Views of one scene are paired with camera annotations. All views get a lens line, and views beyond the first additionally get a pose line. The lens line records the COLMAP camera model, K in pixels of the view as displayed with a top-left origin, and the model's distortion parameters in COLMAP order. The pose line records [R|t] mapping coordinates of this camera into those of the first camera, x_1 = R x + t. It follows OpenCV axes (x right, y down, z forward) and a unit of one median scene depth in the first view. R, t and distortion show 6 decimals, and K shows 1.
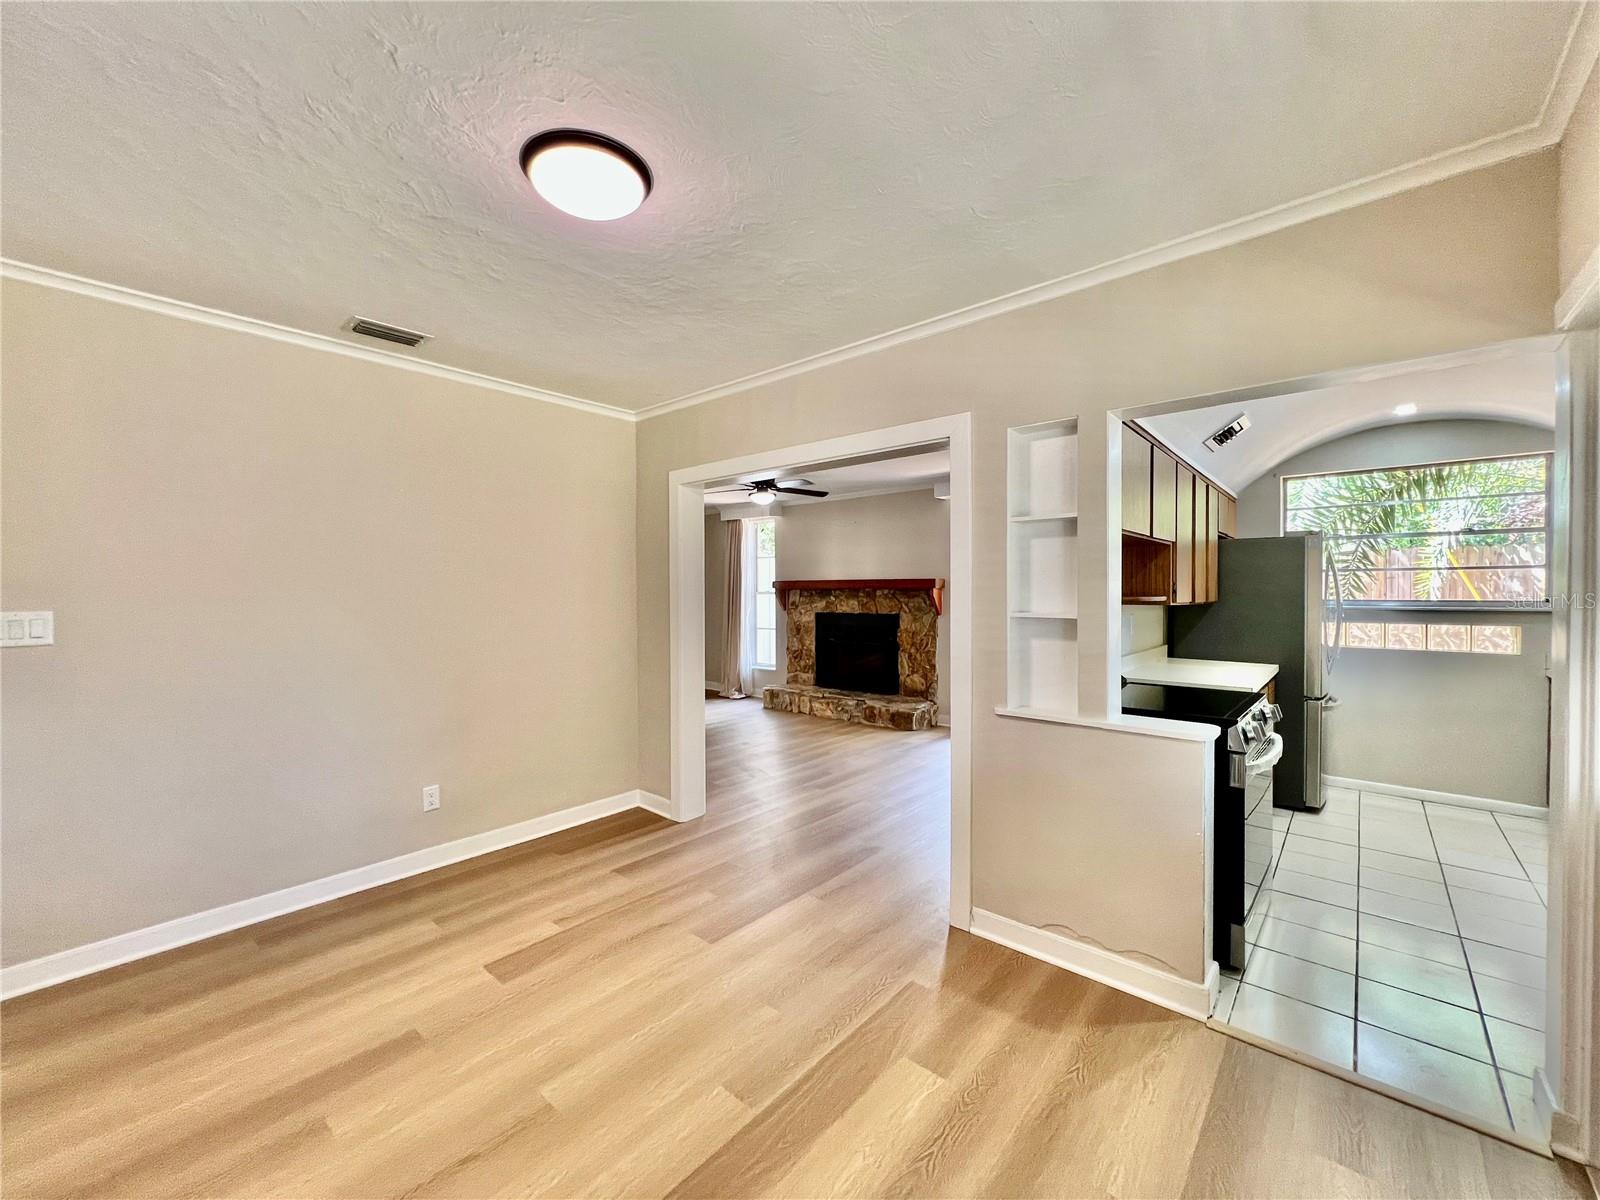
lens RADIAL K [[638.4, 0, 796.1], [0, 638.4, 597.6], [0, 0, 1]] dist [-0.000427, 0.000134]
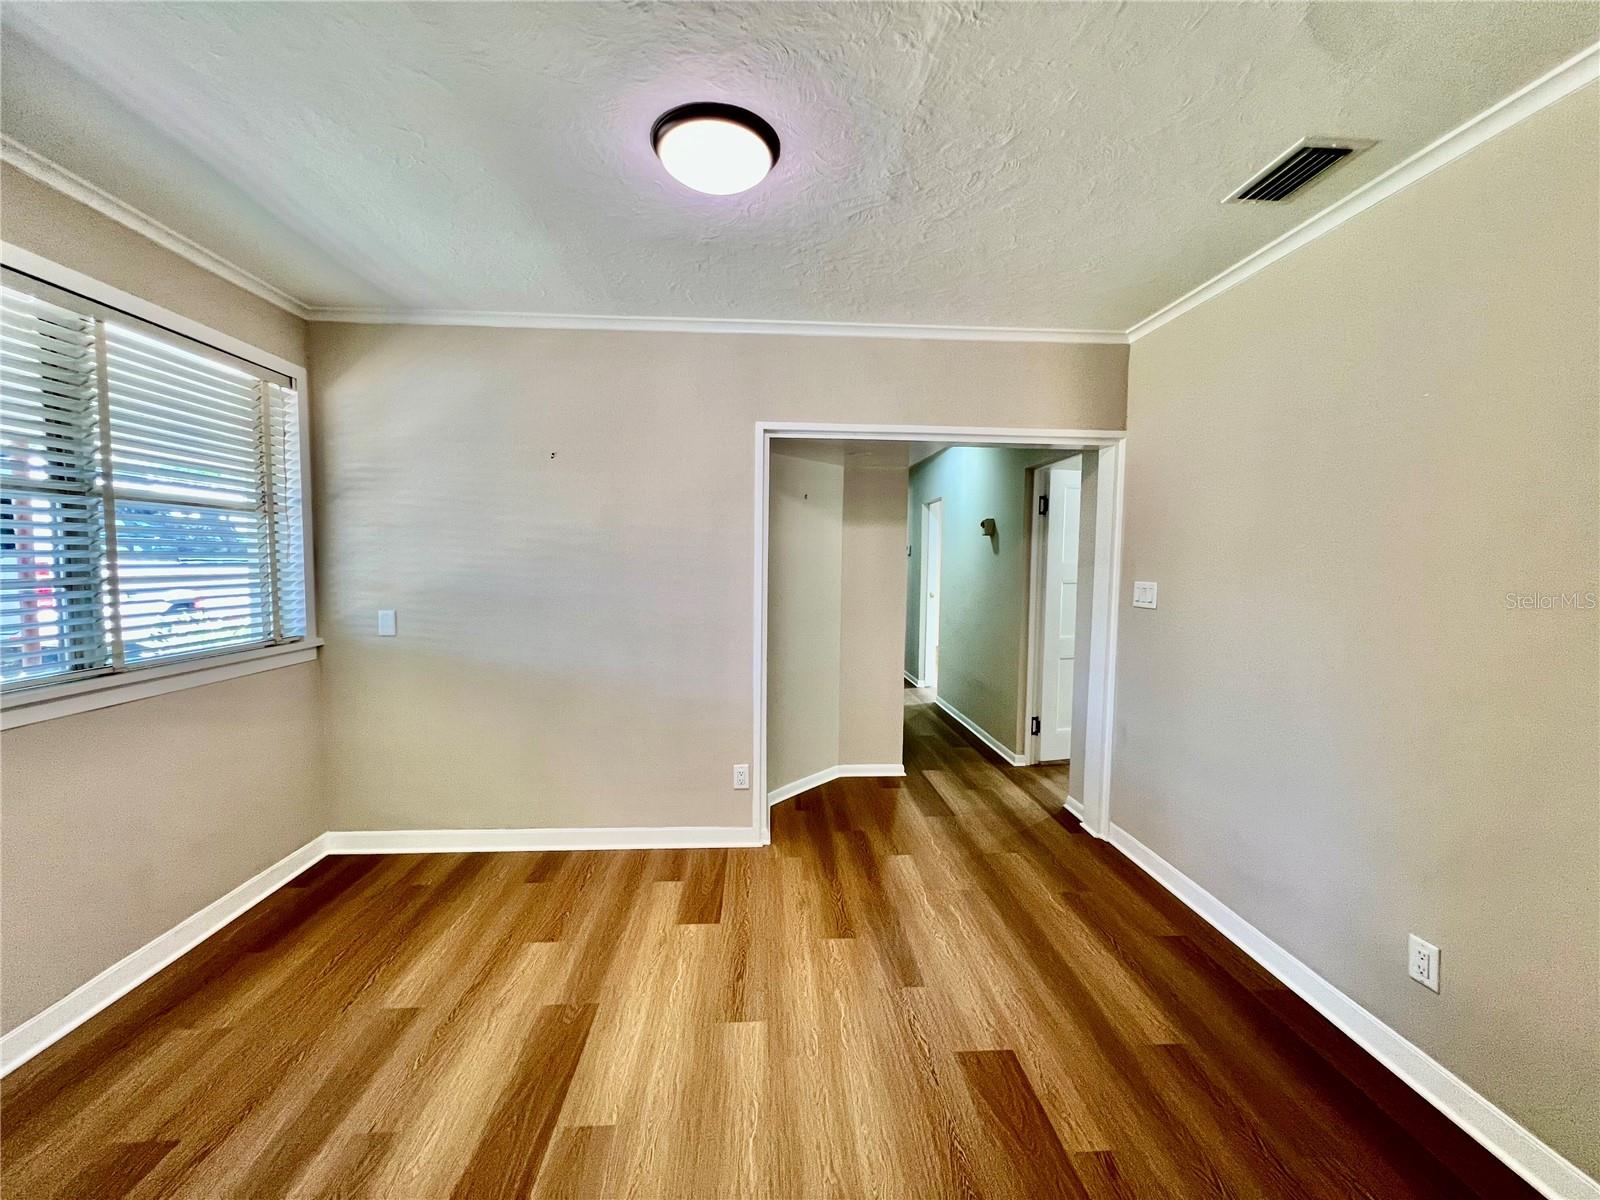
lens RADIAL K [[638.4, 0, 796.1], [0, 638.4, 597.6], [0, 0, 1]] dist [-0.000427, 0.000134]
pose [[-0.709459, 0.041312, -0.703535, 0.082625], [-0.016206, 0.997060, 0.074891, -0.011113], [0.704560, 0.064534, -0.706704, 0.486854]]
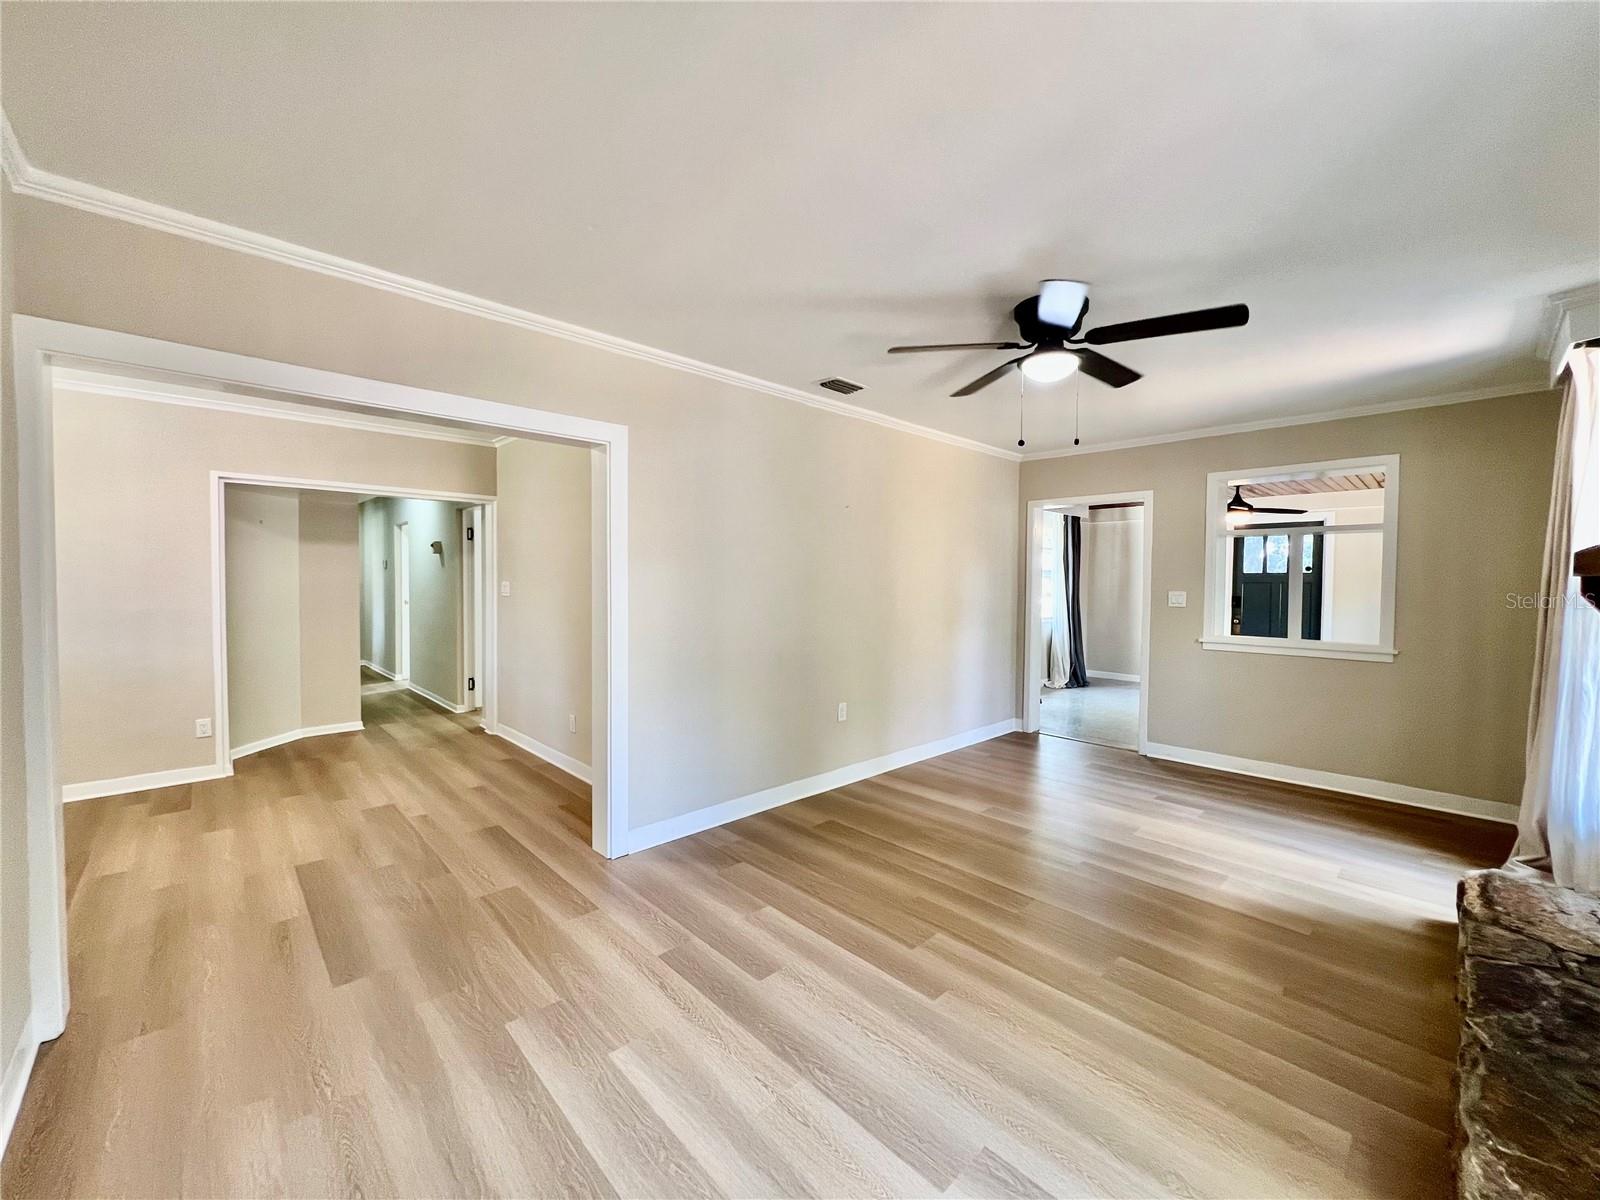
lens RADIAL K [[638.4, 0, 796.1], [0, 638.4, 597.6], [0, 0, 1]] dist [-0.000427, 0.000134]
pose [[-0.093101, 0.034790, -0.995049, 0.369940], [-0.019576, 0.999132, 0.036764, -0.009406], [0.995464, 0.022902, -0.092340, 0.789448]]
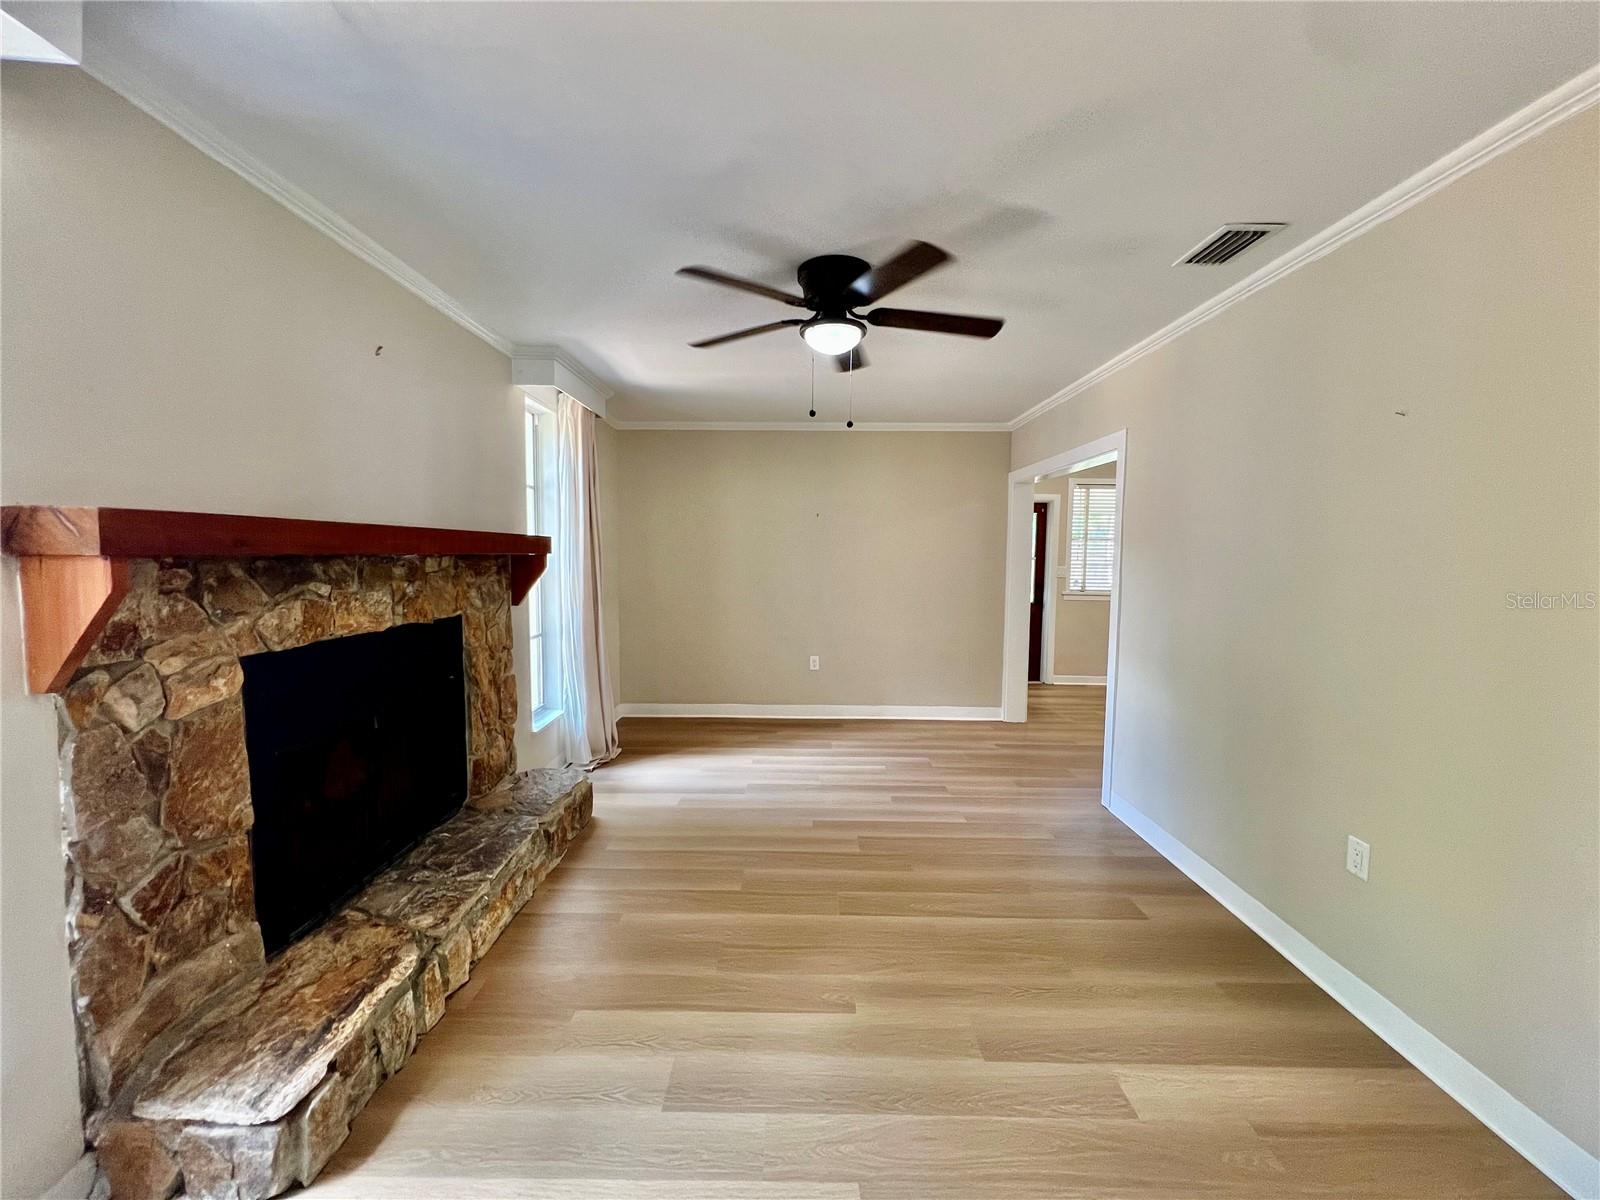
lens RADIAL K [[638.4, 0, 796.1], [0, 638.4, 597.6], [0, 0, 1]] dist [-0.000427, 0.000134]
pose [[-0.657071, -0.055737, 0.751765, -0.324003], [0.002299, 0.997110, 0.075936, -0.018219], [-0.753825, 0.051624, -0.655044, 1.177243]]
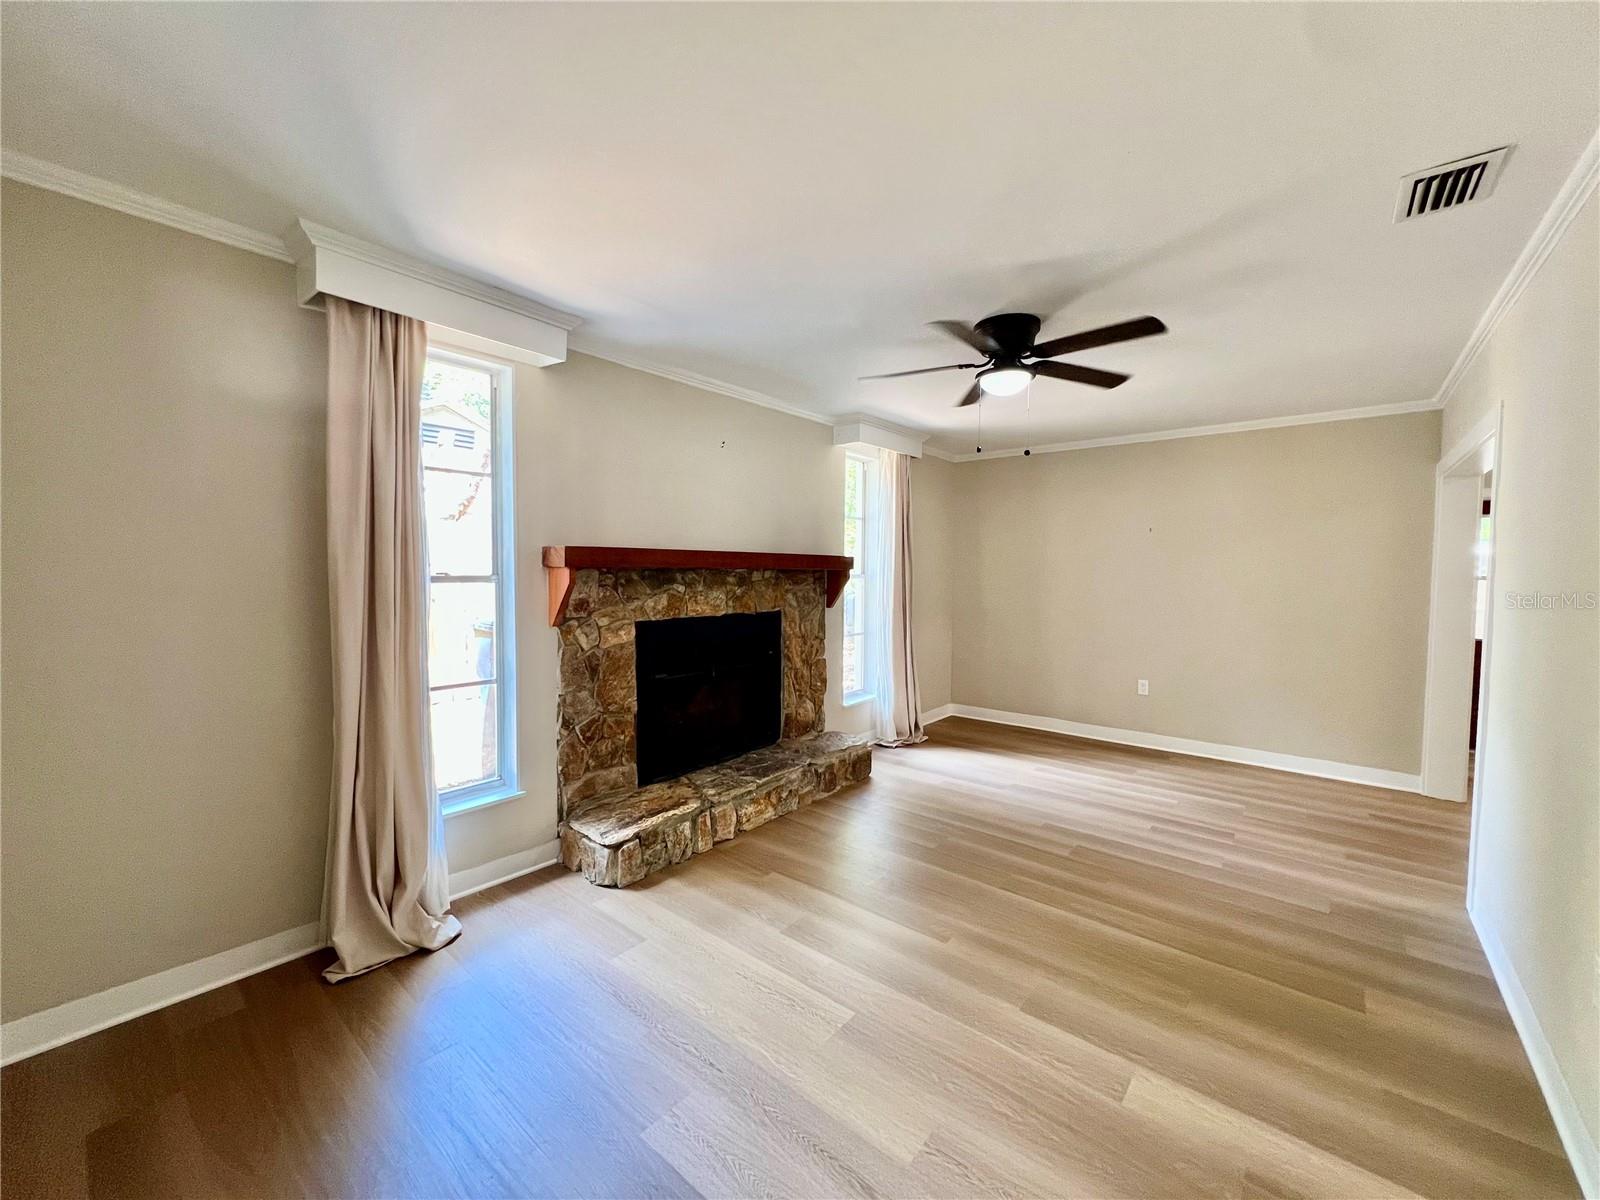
lens RADIAL K [[638.4, 0, 796.1], [0, 638.4, 597.6], [0, 0, 1]] dist [-0.000427, 0.000134]
pose [[-0.025691, -0.042667, 0.998759, -0.485060], [0.002630, 0.999082, 0.042749, -0.014022], [-0.999666, 0.003725, -0.025556, 1.061558]]
